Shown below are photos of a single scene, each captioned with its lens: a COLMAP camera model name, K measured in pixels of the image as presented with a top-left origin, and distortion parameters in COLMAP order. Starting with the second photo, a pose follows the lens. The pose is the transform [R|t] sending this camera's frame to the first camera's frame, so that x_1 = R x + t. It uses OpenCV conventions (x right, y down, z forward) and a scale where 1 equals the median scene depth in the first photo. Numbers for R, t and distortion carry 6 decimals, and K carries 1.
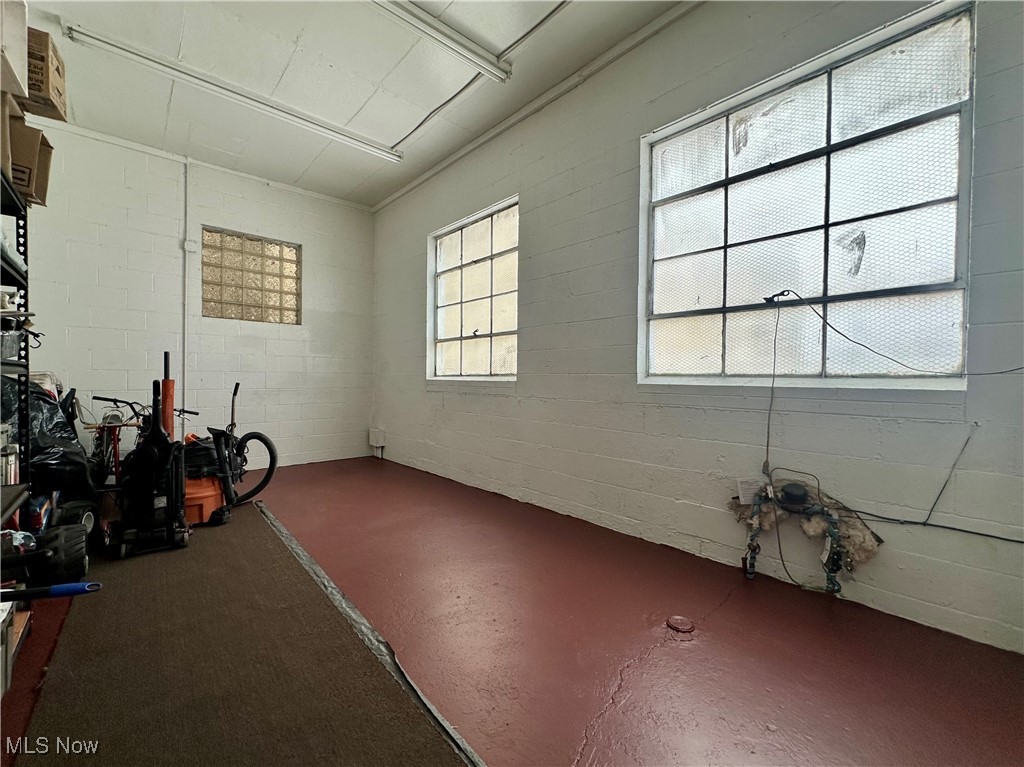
lens RADIAL K [[409.0, 0, 512.0], [0, 409.0, 383.5], [0, 0, 1]] dist [0.000146, -0.000484]
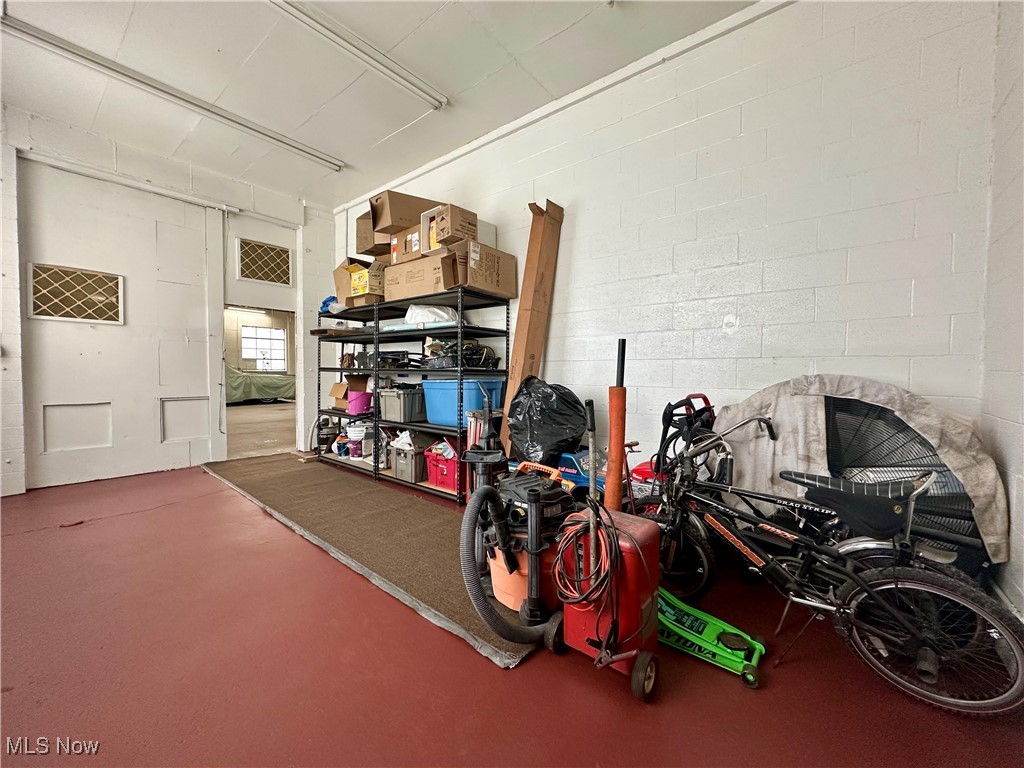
lens RADIAL K [[409.0, 0, 512.0], [0, 409.0, 384.0], [0, 0, 1]] dist [0.000146, -0.000484]
pose [[-0.987704, -0.008904, -0.156085, -0.413015], [-0.016788, 0.998645, 0.049266, -0.028272], [0.155434, 0.051280, -0.986514, 1.066569]]
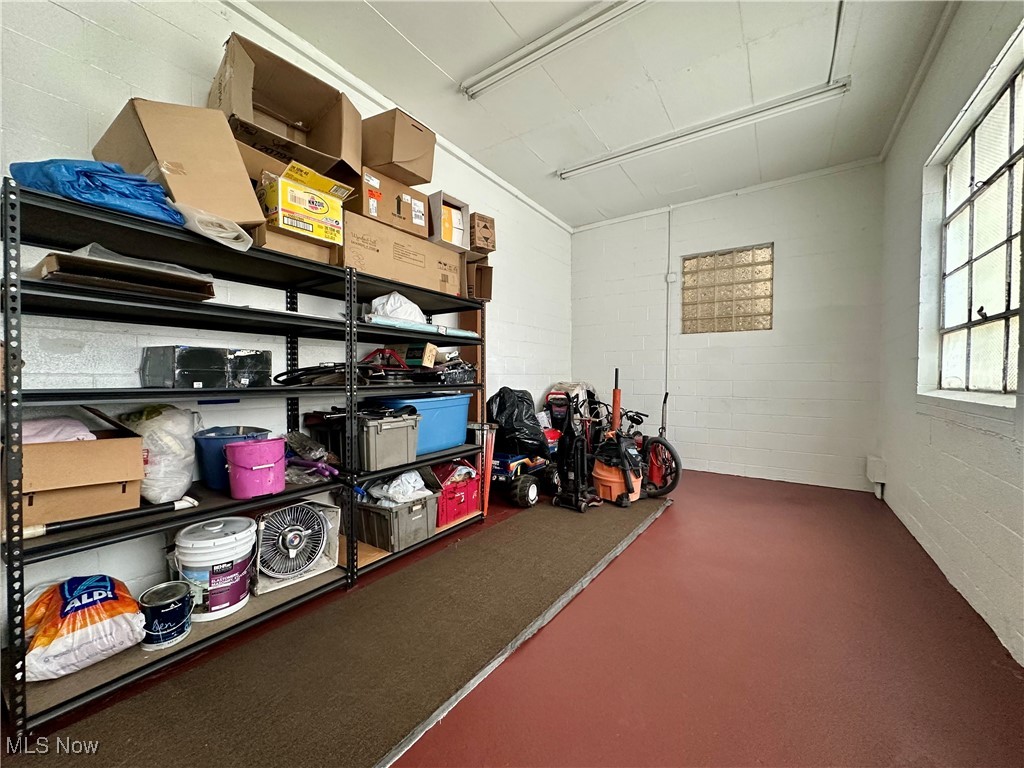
lens RADIAL K [[409.0, 0, 512.0], [0, 409.0, 384.0], [0, 0, 1]] dist [0.000146, -0.000484]
pose [[0.253158, 0.010694, -0.967366, 0.253695], [-0.012613, 0.999890, 0.007753, -0.022344], [0.967343, 0.010239, 0.253266, 0.224696]]
